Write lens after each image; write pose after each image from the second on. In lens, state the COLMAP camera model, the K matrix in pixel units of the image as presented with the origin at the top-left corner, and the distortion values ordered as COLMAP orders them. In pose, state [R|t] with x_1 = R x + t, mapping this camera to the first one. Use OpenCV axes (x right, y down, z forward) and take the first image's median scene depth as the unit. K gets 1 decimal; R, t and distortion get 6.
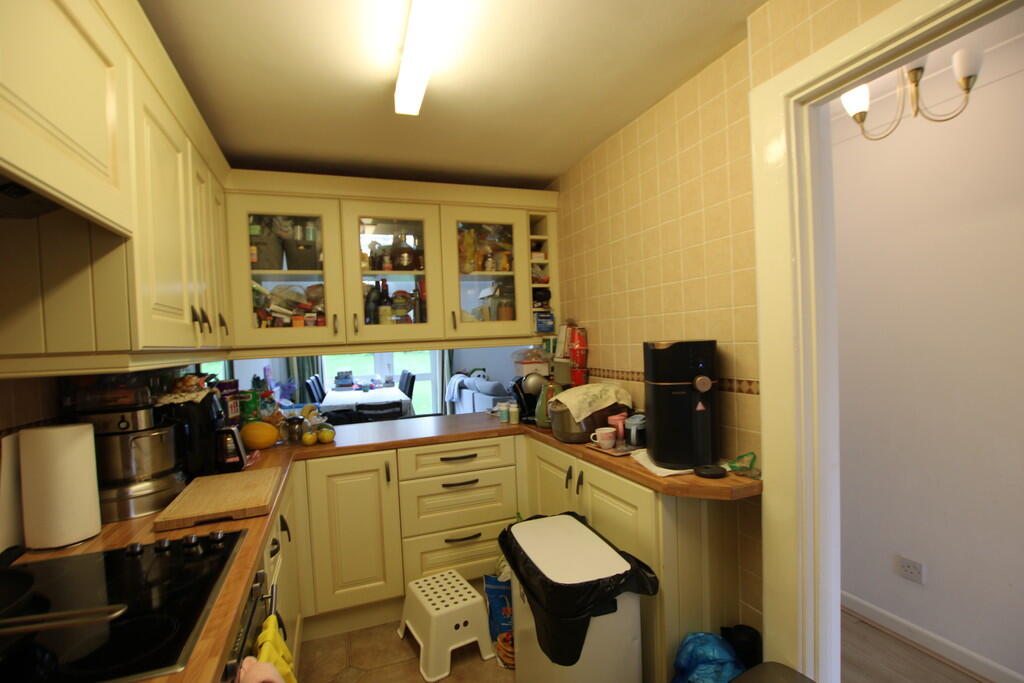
lens RADIAL K [[480.4, 0, 516.3], [0, 480.4, 347.4], [0, 0, 1]] dist [-0.016473, -0.000492]
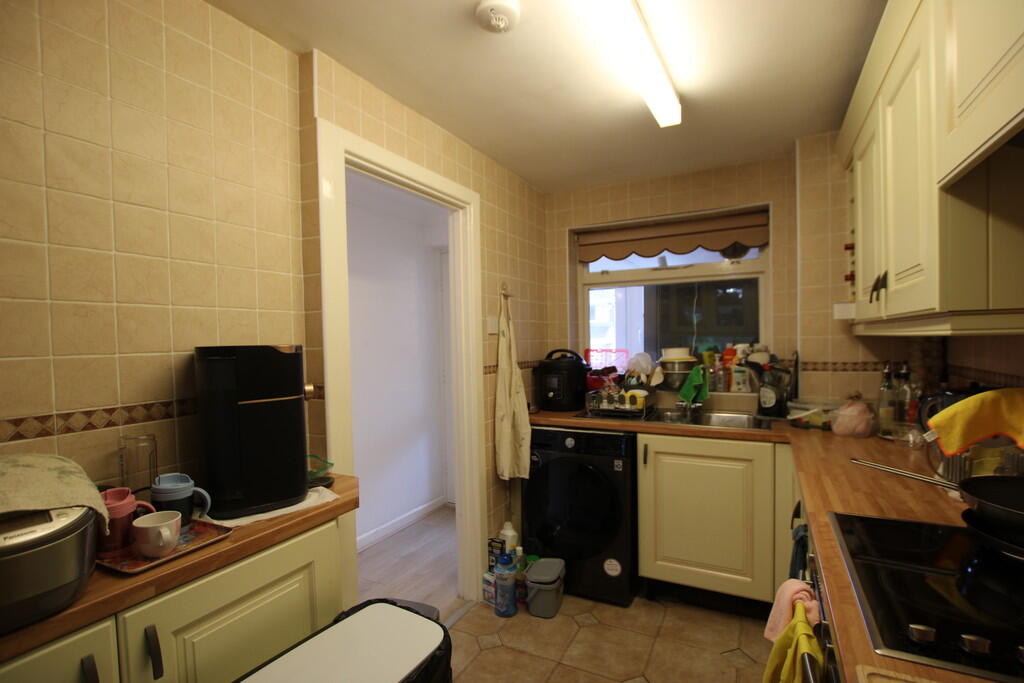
lens RADIAL K [[480.4, 0, 512.2], [0, 480.4, 344.0], [0, 0, 1]] dist [-0.016473, -0.000492]
pose [[-0.644998, 0.041675, 0.763047, -0.540448], [0.062334, 0.998054, -0.001819, 0.010569], [-0.761637, 0.046391, -0.646341, 1.229810]]
